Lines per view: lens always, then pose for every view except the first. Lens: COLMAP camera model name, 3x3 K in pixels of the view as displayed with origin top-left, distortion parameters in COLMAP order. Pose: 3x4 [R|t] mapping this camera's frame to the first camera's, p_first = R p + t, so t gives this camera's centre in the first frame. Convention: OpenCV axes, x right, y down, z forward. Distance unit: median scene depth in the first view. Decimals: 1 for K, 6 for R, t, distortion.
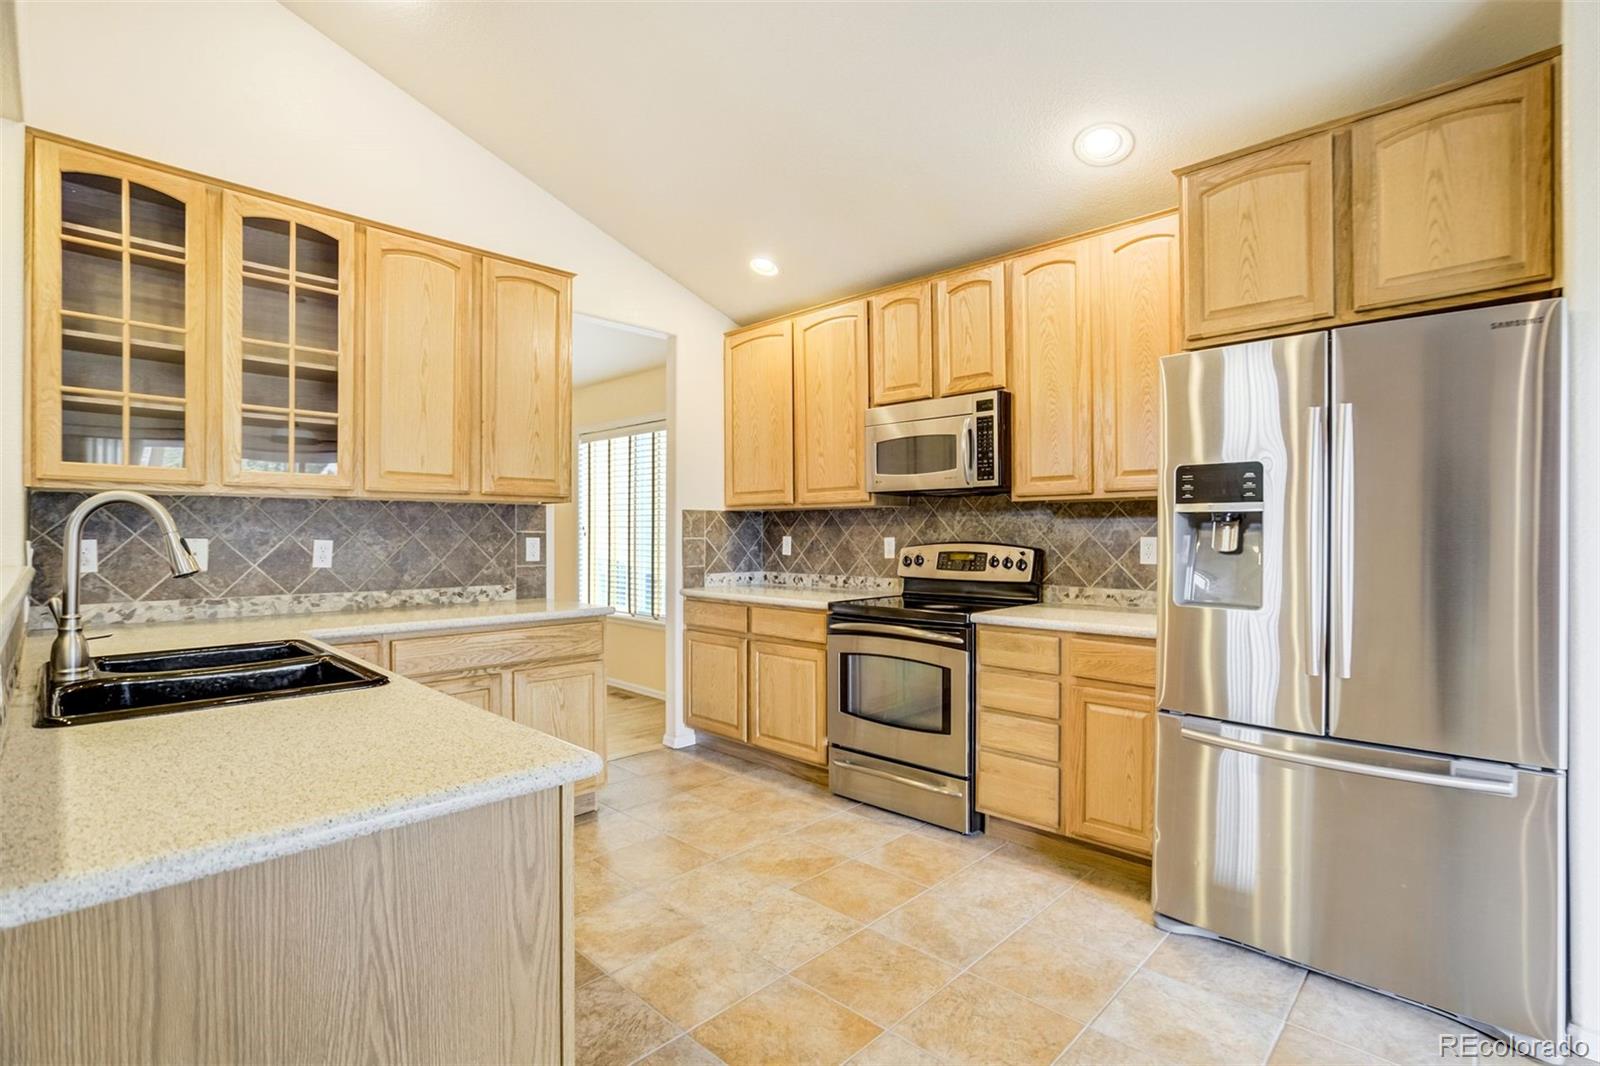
lens RADIAL K [[760.8, 0, 800.0], [0, 760.8, 533.0], [0, 0, 1]] dist [-0.032250, 0.000687]
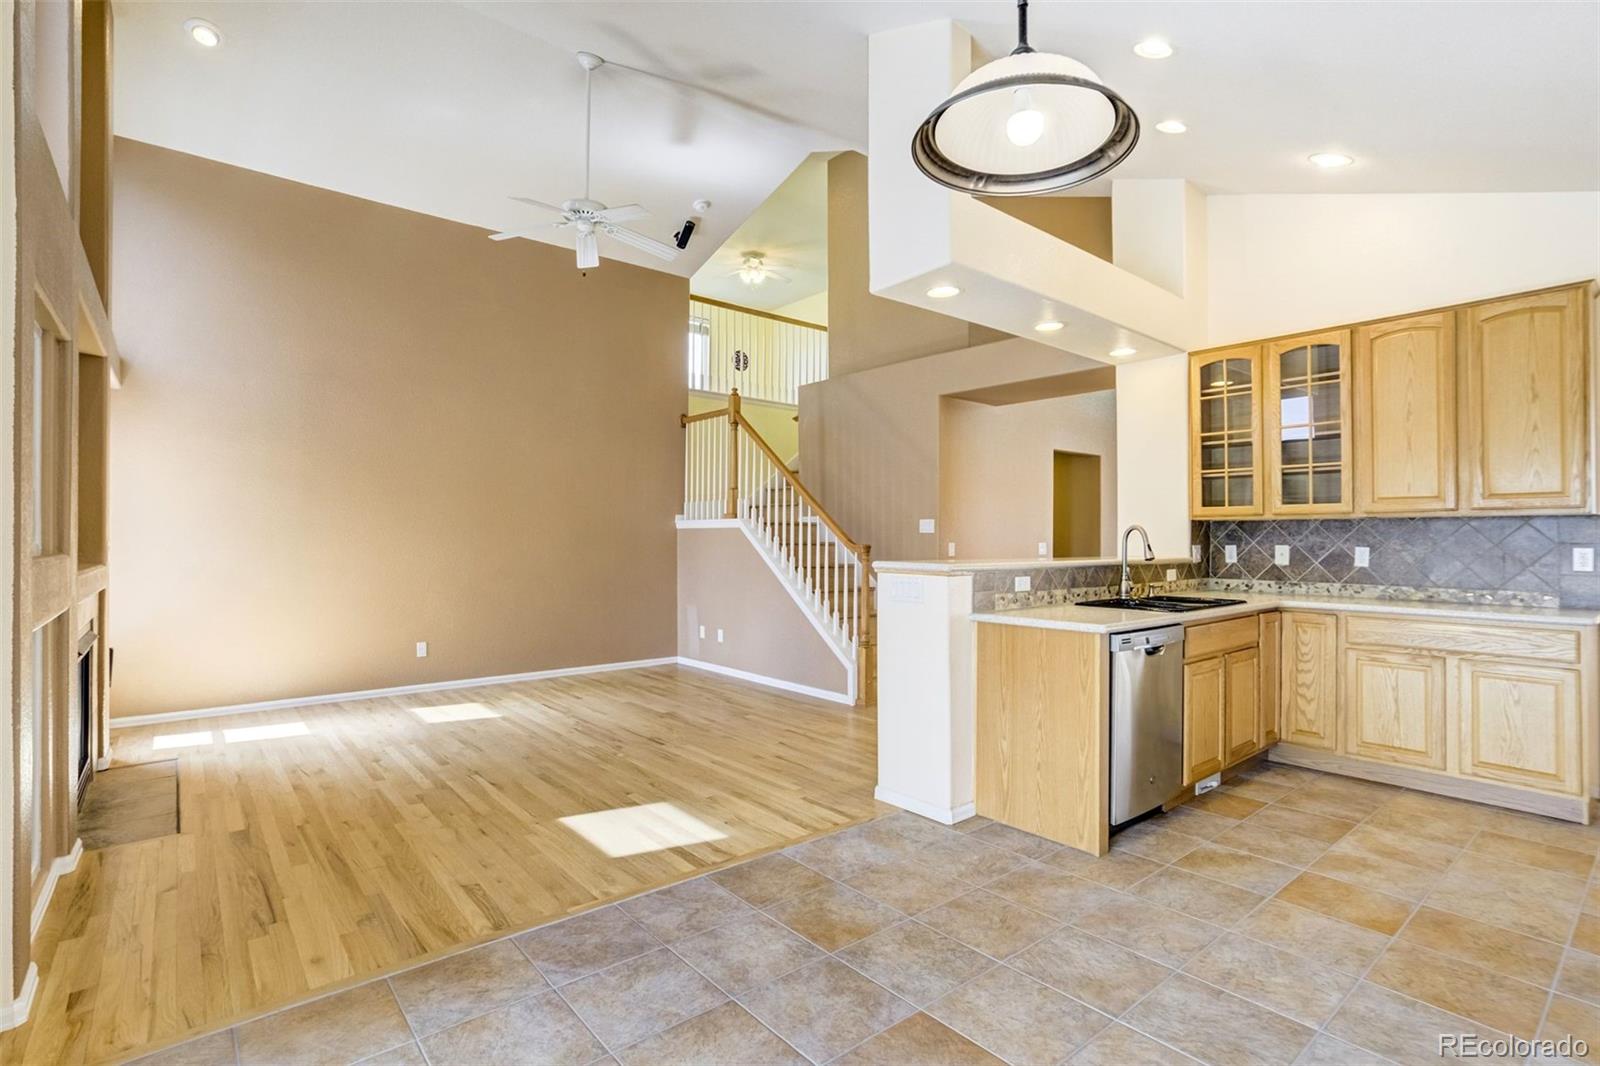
lens RADIAL K [[769.6, 0, 797.0], [0, 769.6, 529.3], [0, 0, 1]] dist [-0.036306, 0.010875]
pose [[-0.103842, -0.013282, -0.994505, 0.860058], [-0.002396, 0.999911, -0.013104, -0.002915], [0.994591, 0.001022, -0.103864, 0.076011]]
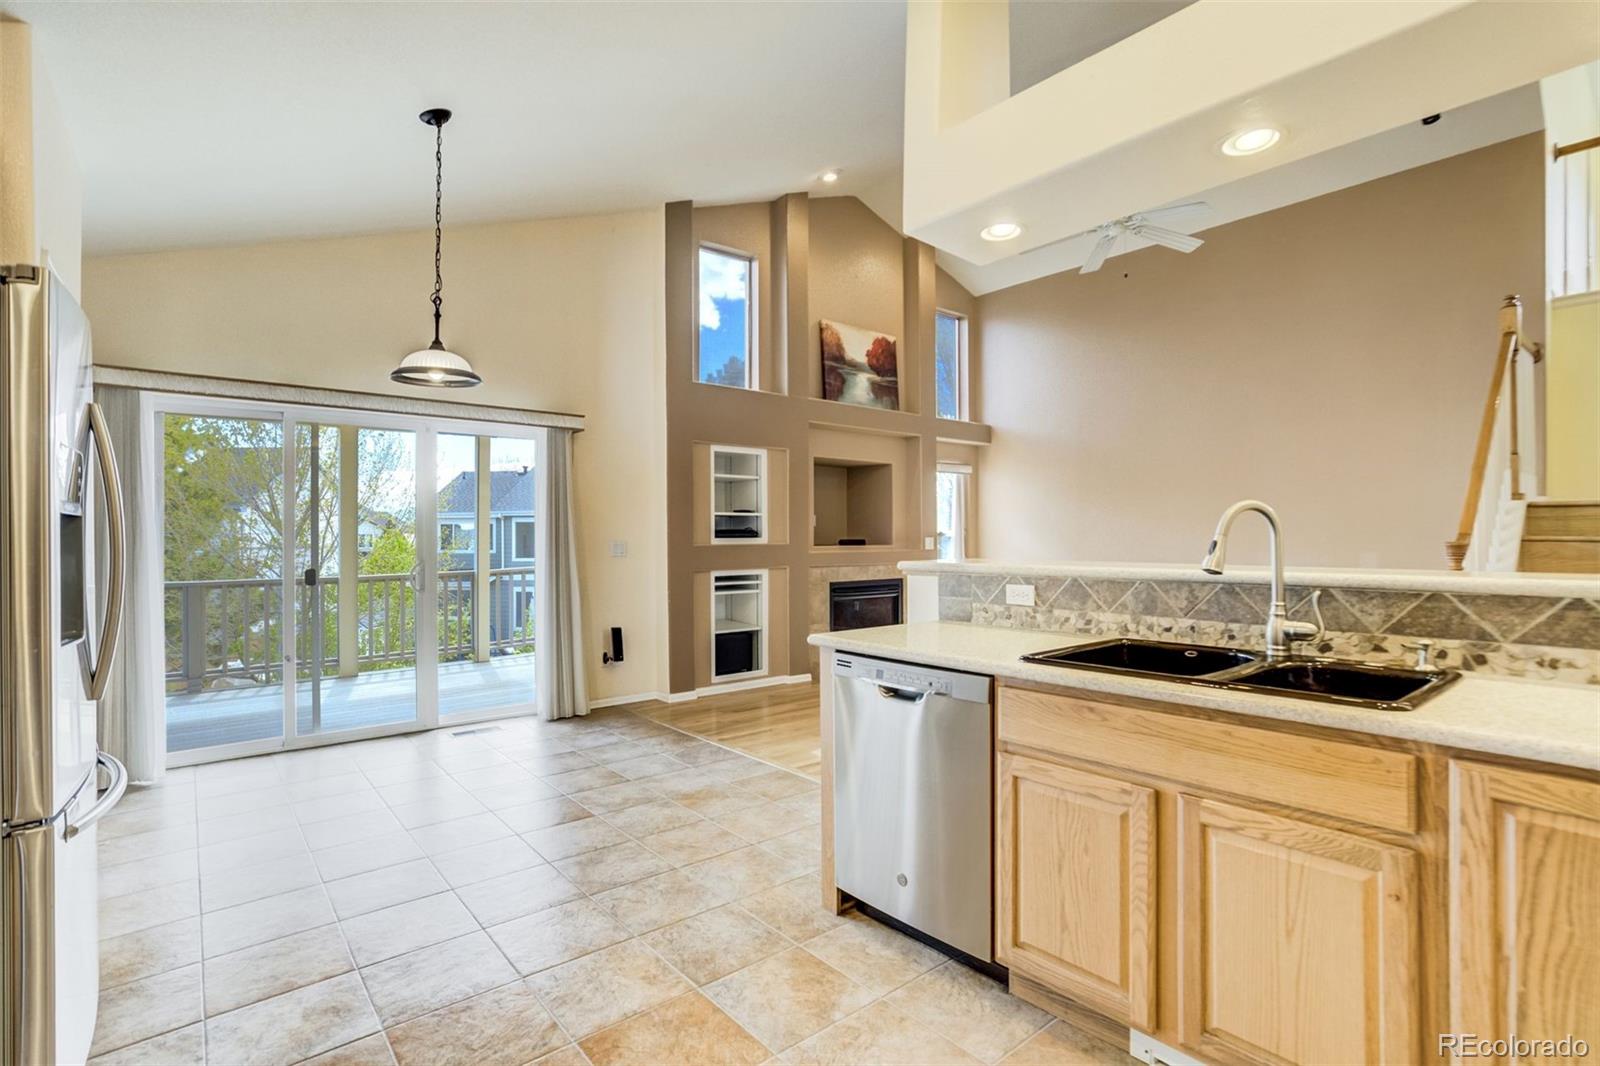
lens RADIAL K [[760.8, 0, 800.0], [0, 760.8, 533.0], [0, 0, 1]] dist [-0.032250, 0.000687]
pose [[-0.995584, 0.004496, 0.093769, -0.146126], [0.004066, 0.999980, -0.004776, -0.000853], [-0.093789, -0.004374, -0.995583, 1.116273]]
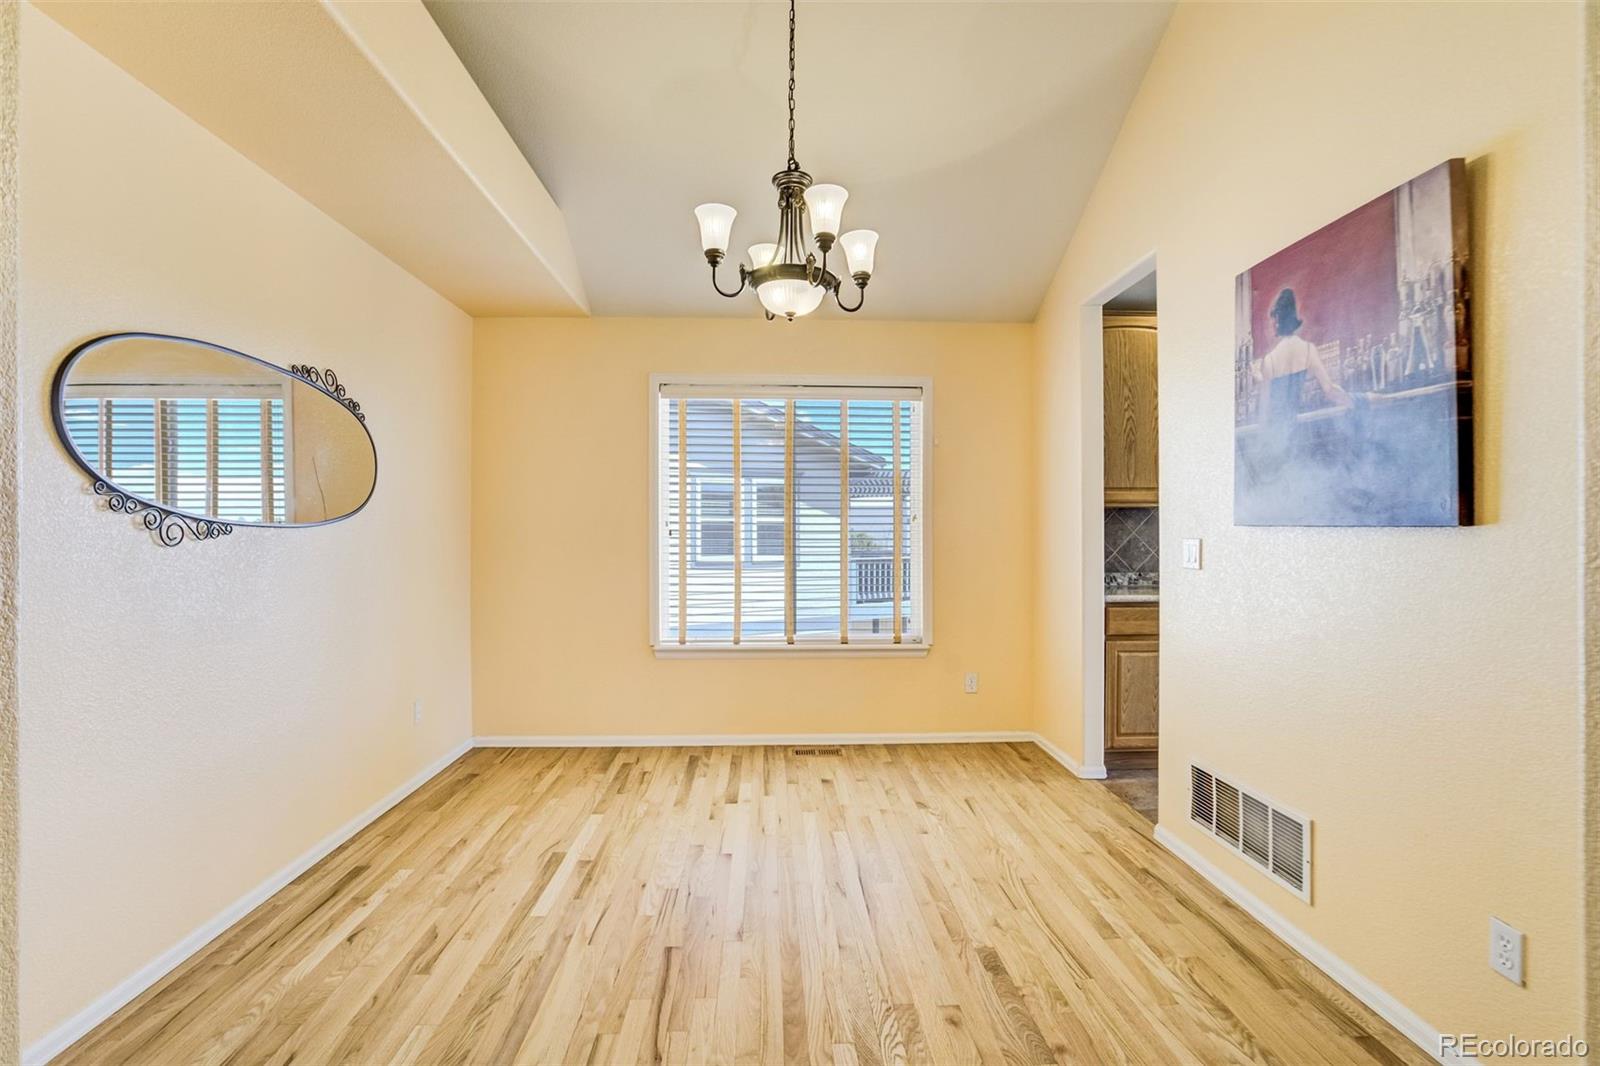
lens RADIAL K [[769.6, 0, 797.0], [0, 769.6, 529.3], [0, 0, 1]] dist [-0.036306, 0.010875]
pose [[0.681072, 0.000119, 0.732217, -1.424844], [0.001299, 0.999998, -0.001372, -0.002496], [-0.732216, 0.001885, 0.681070, 0.901880]]
